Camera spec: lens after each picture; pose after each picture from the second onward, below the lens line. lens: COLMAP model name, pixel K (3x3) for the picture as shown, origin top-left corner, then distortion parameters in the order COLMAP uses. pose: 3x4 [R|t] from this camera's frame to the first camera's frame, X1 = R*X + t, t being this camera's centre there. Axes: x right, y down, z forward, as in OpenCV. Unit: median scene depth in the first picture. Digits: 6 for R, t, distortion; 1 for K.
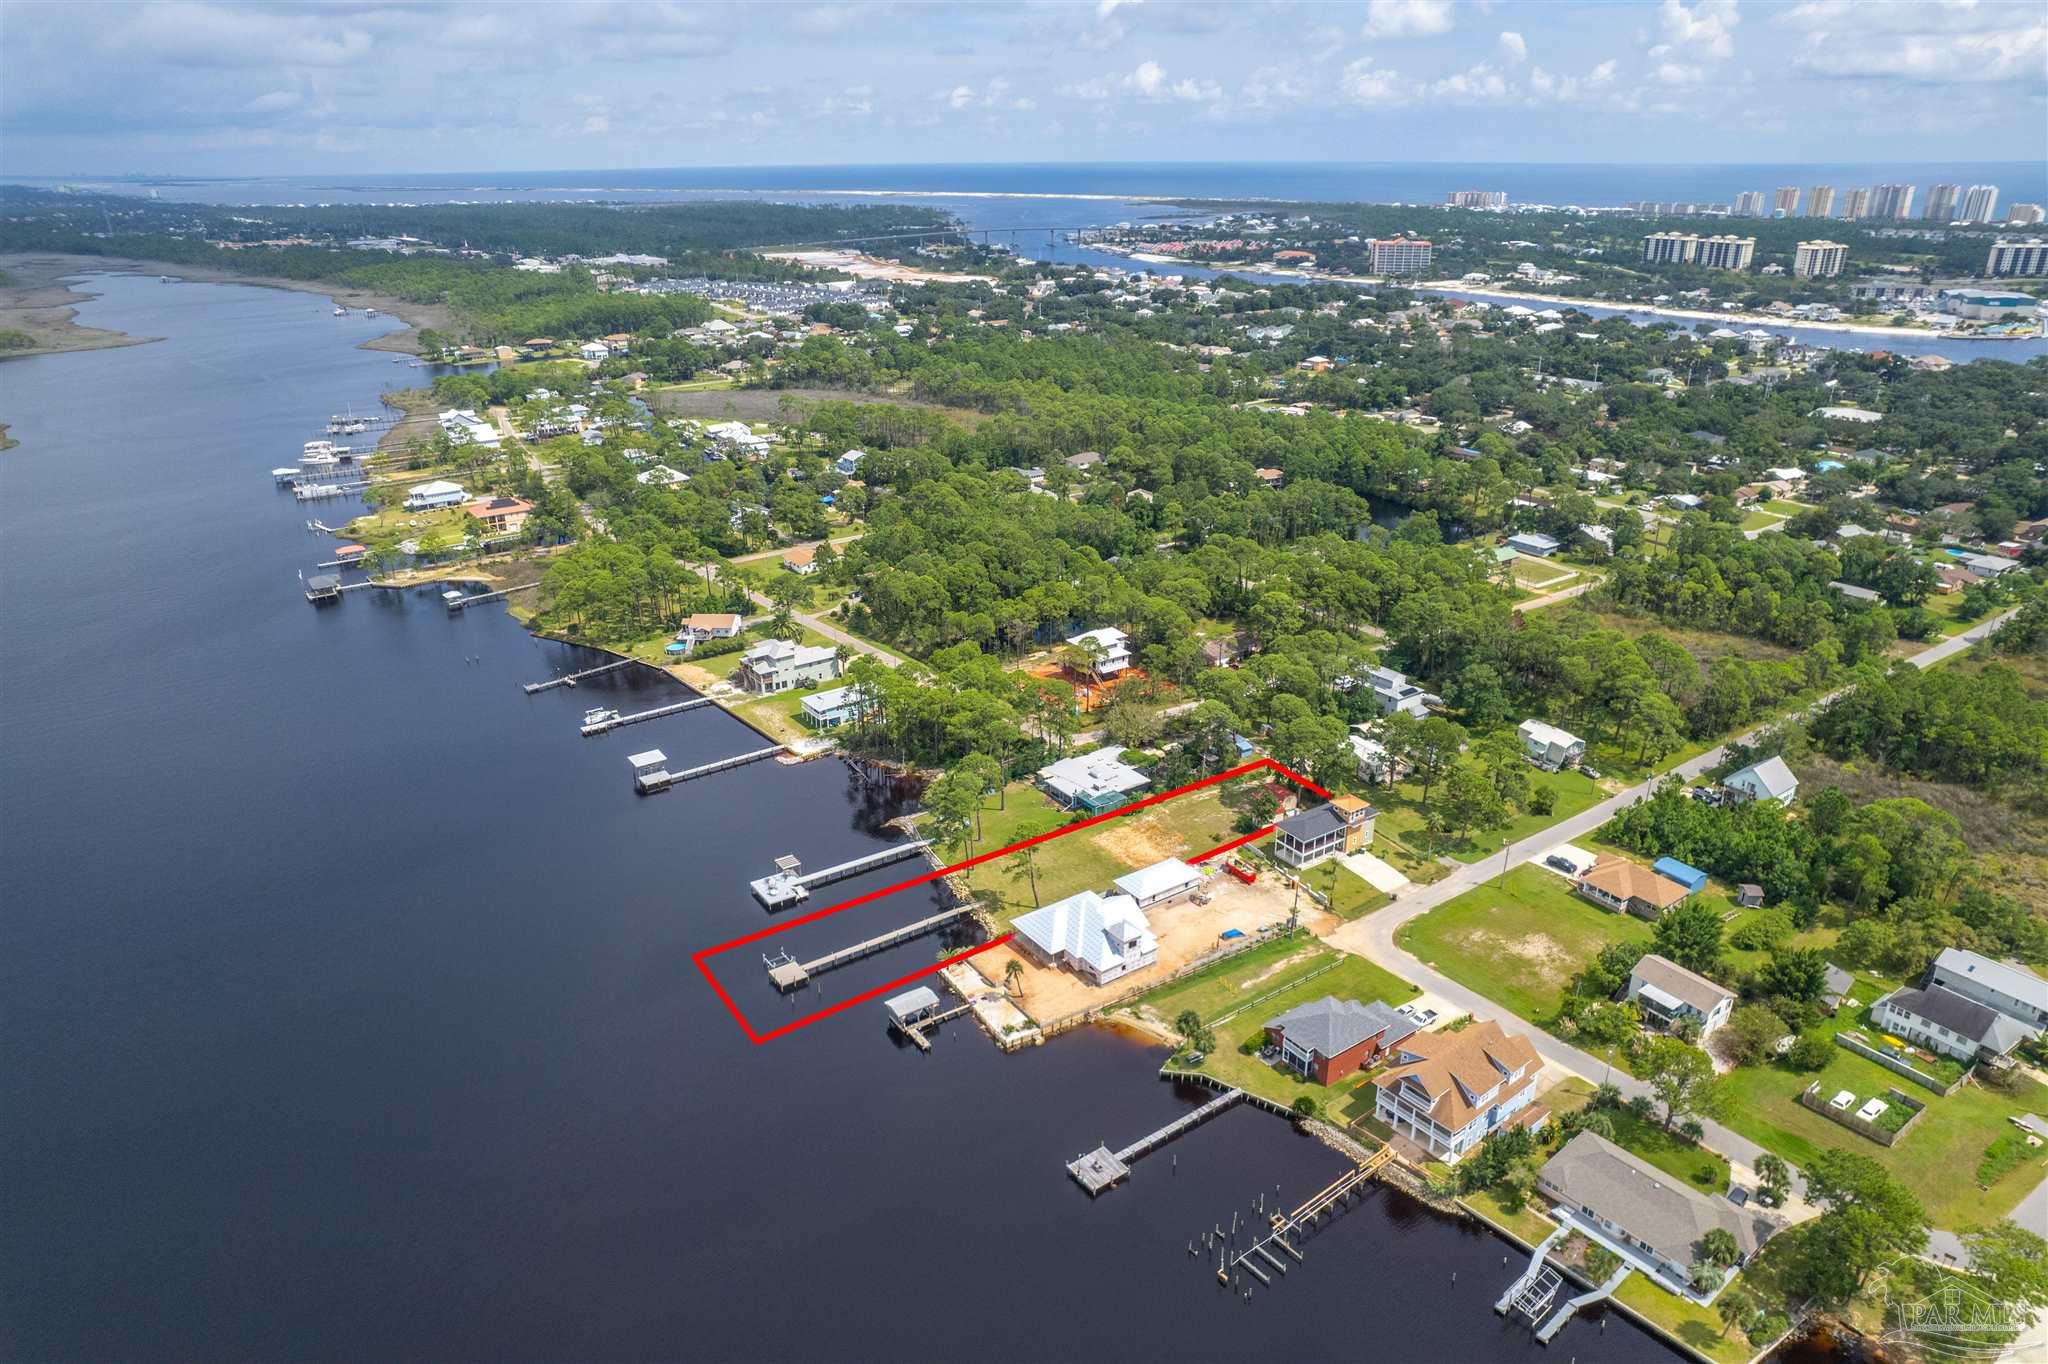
lens RADIAL K [[1307.1, 0, 1030.0], [0, 1307.1, 690.4], [0, 0, 1]] dist [-0.072841, 0.063832]
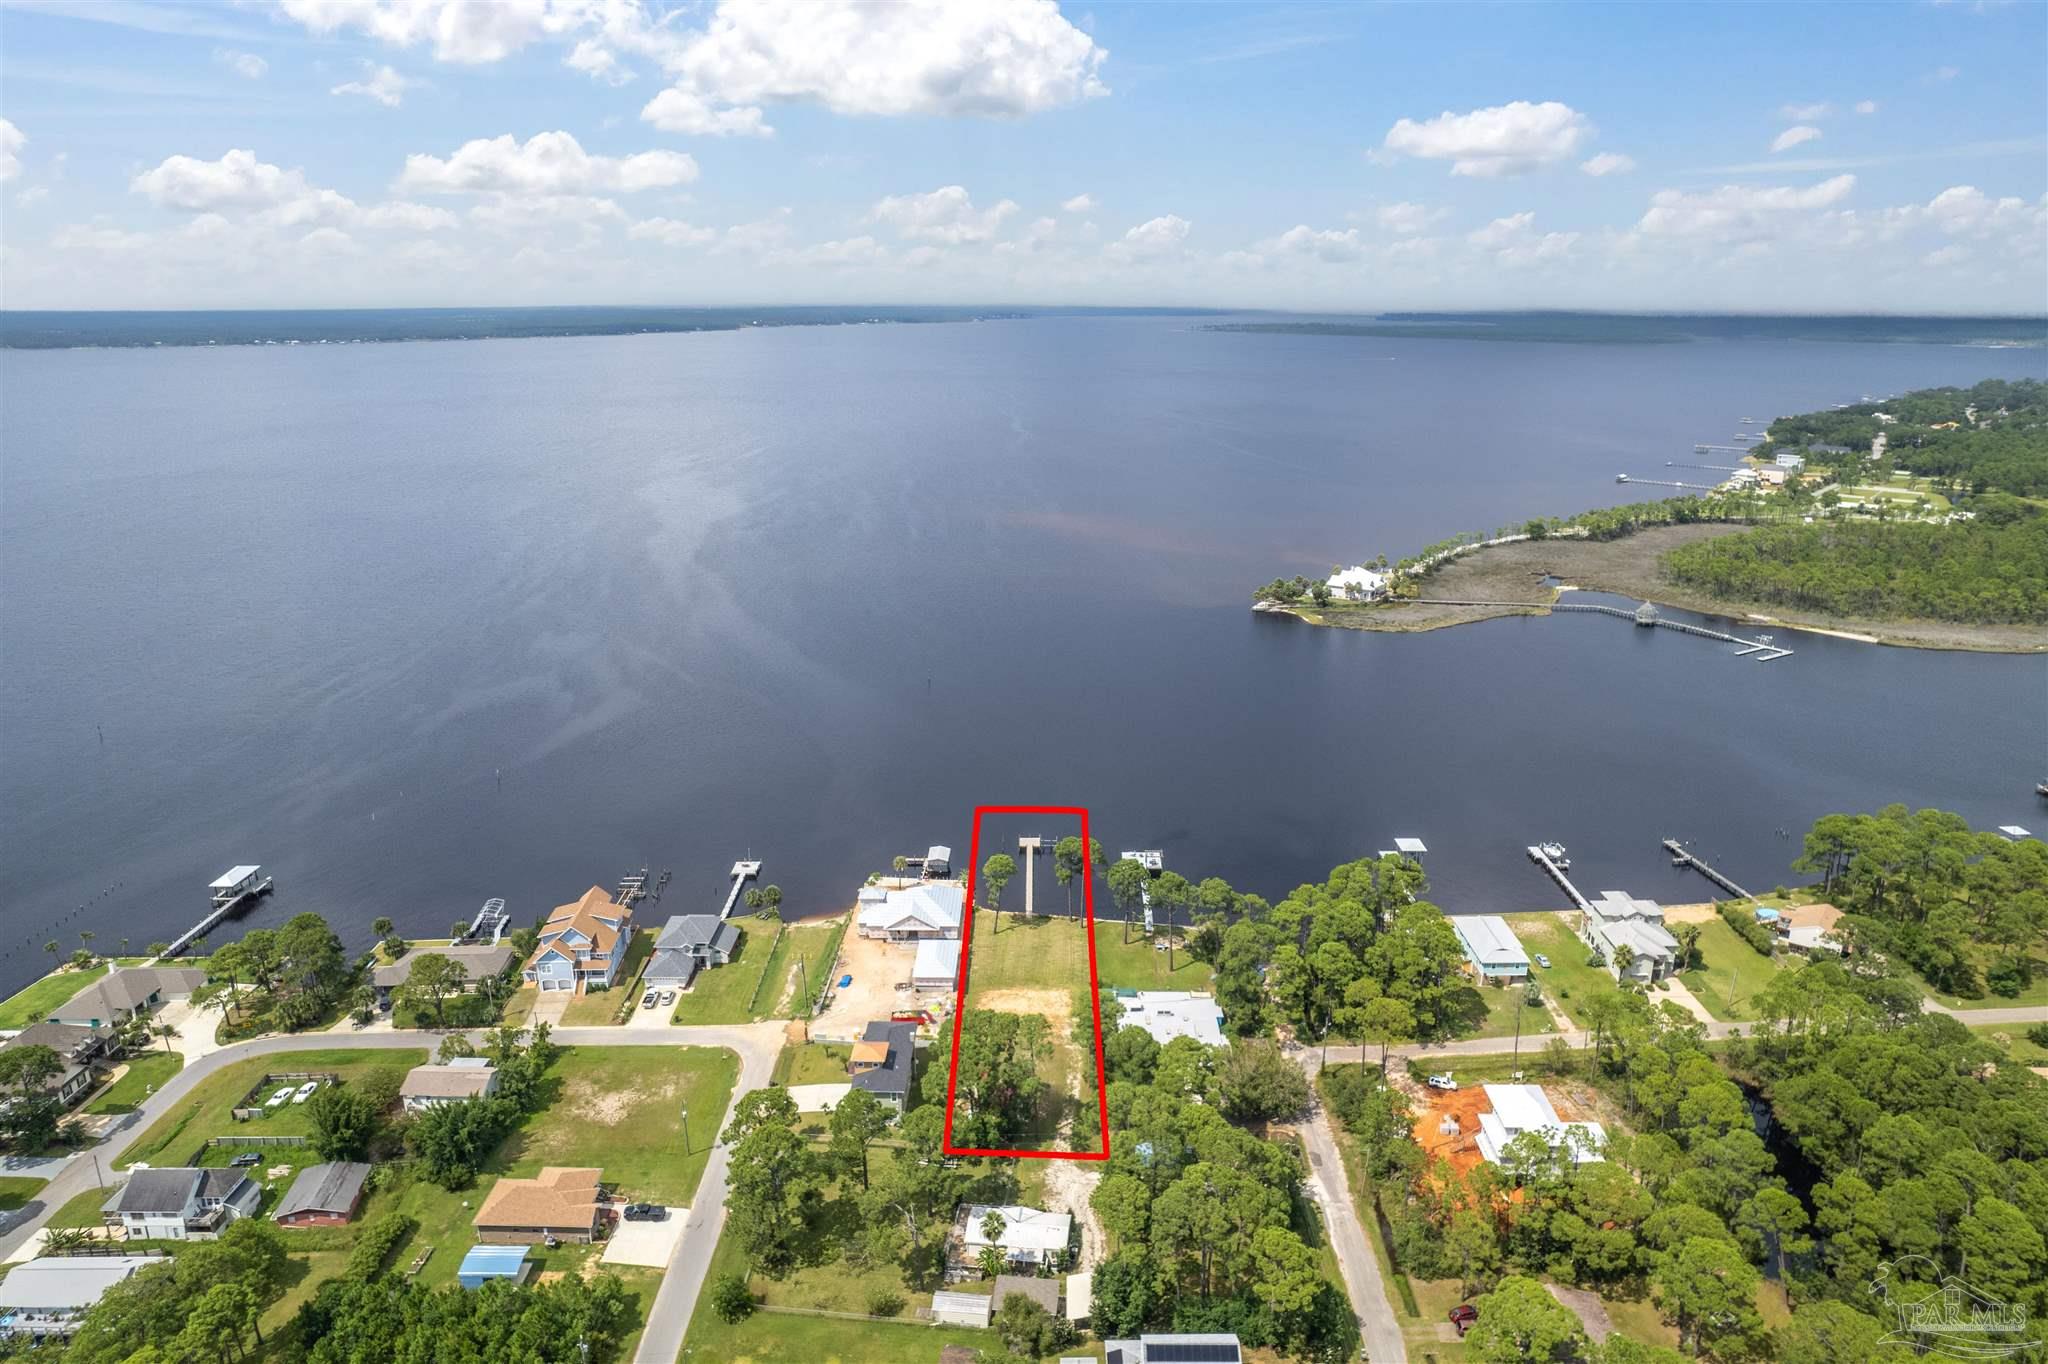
lens RADIAL K [[1305.1, 0, 1033.5], [0, 1305.1, 691.1], [0, 0, 1]] dist [-0.073809, 0.058357]
pose [[-0.575728, 0.245466, -0.779925, 0.727981], [-0.307199, 0.819049, 0.484548, -0.503541], [0.757737, 0.518560, -0.396143, 1.207428]]
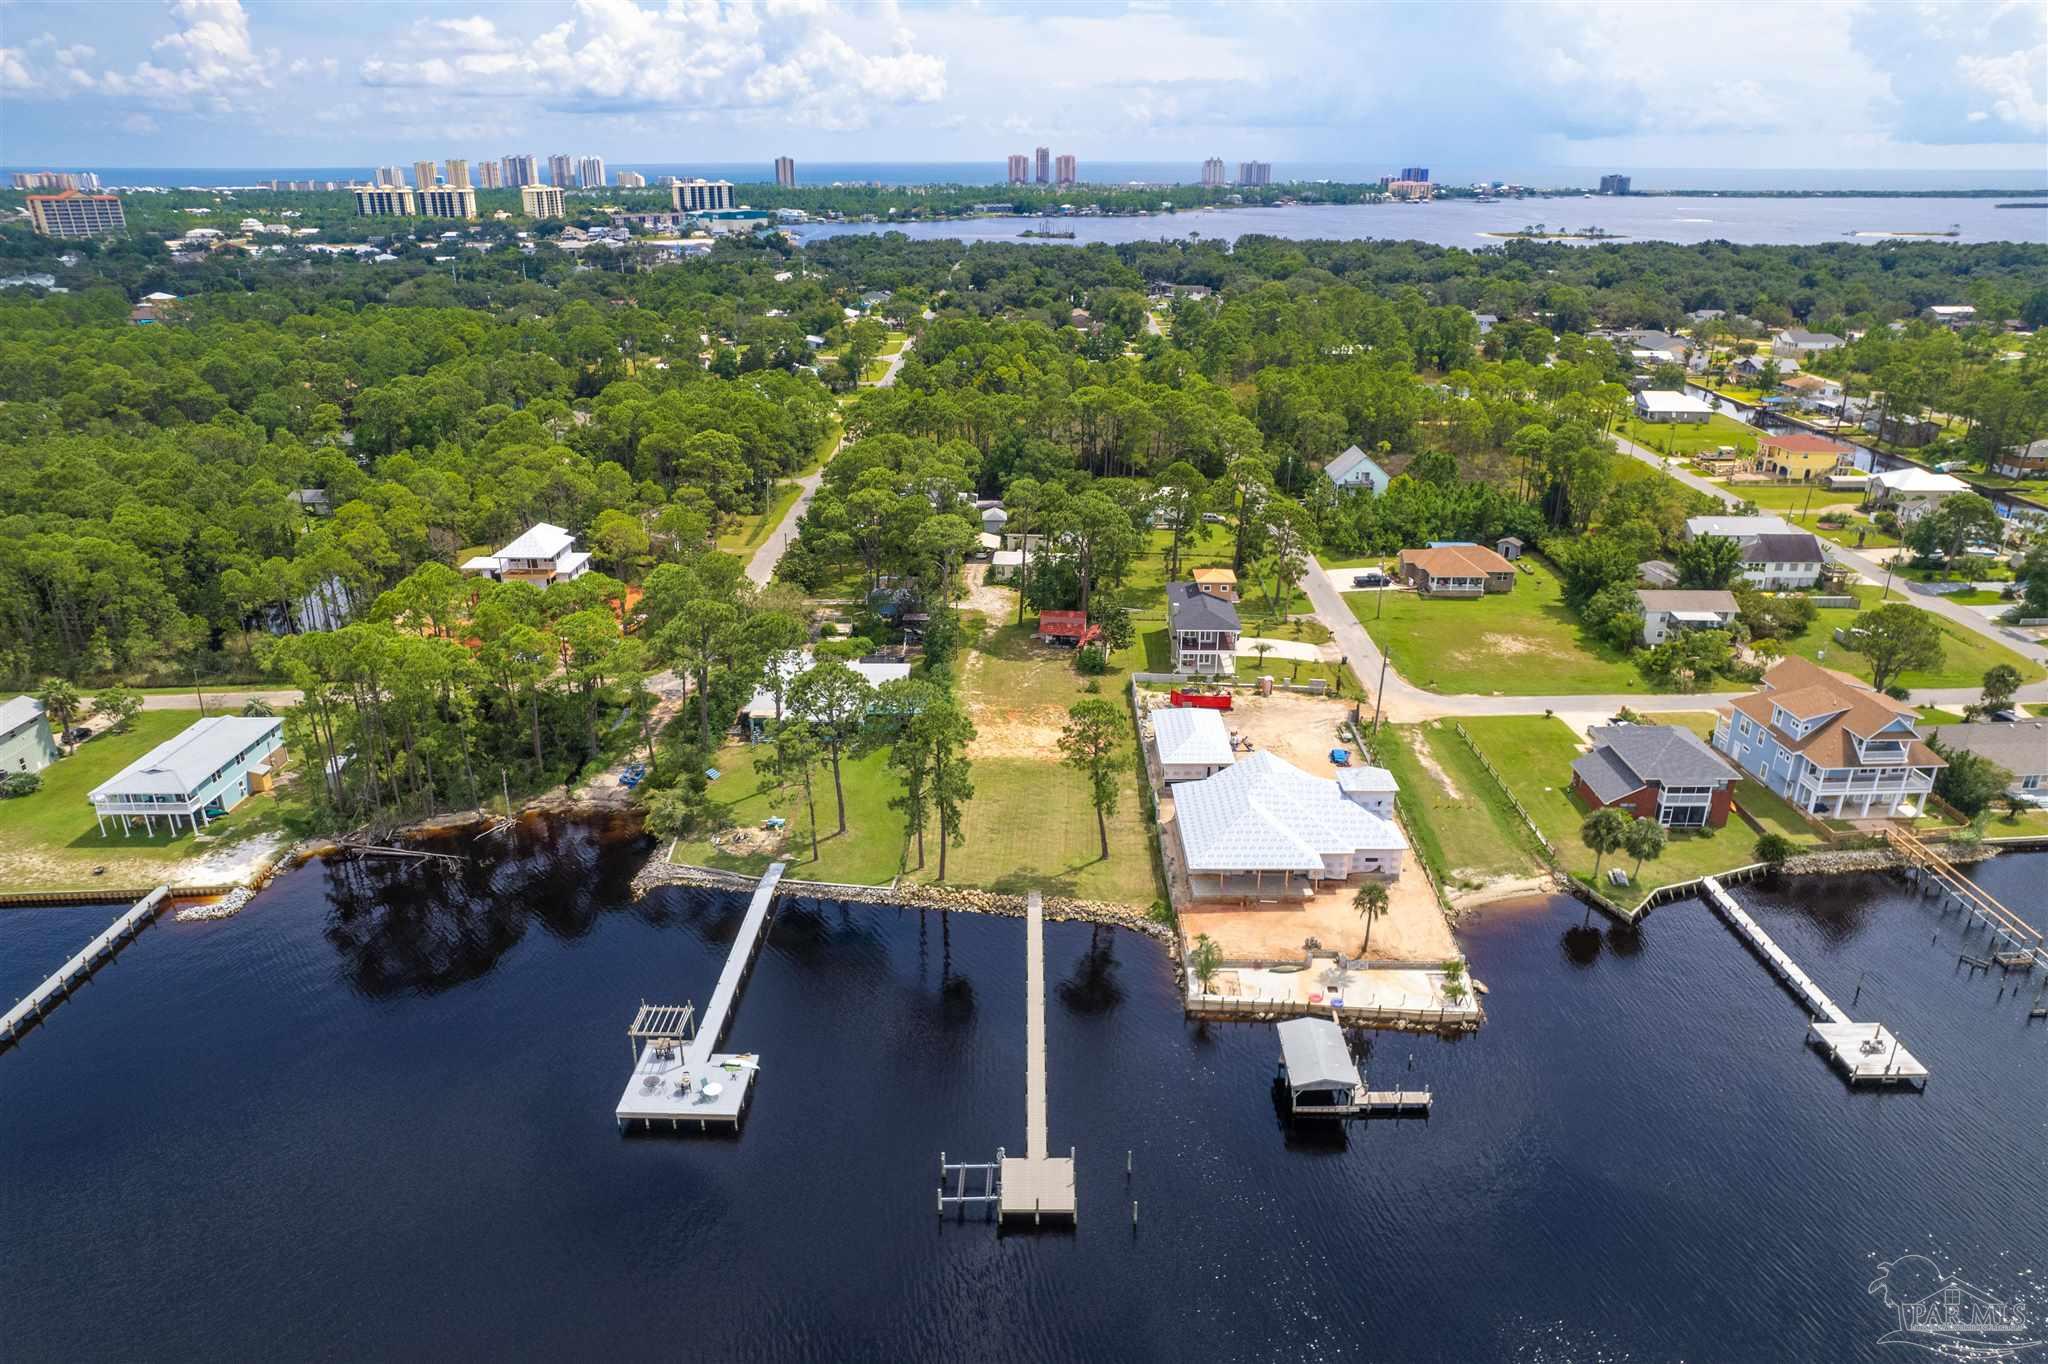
lens RADIAL K [[1343.5, 0, 1029.0], [0, 1343.5, 686.0], [0, 0, 1]] dist [-0.081896, 0.069765]
pose [[0.574979, -0.296937, 0.762383, -0.370608], [0.309824, 0.941444, 0.133014, 0.012749], [-0.757237, 0.159724, 0.633309, 0.579549]]
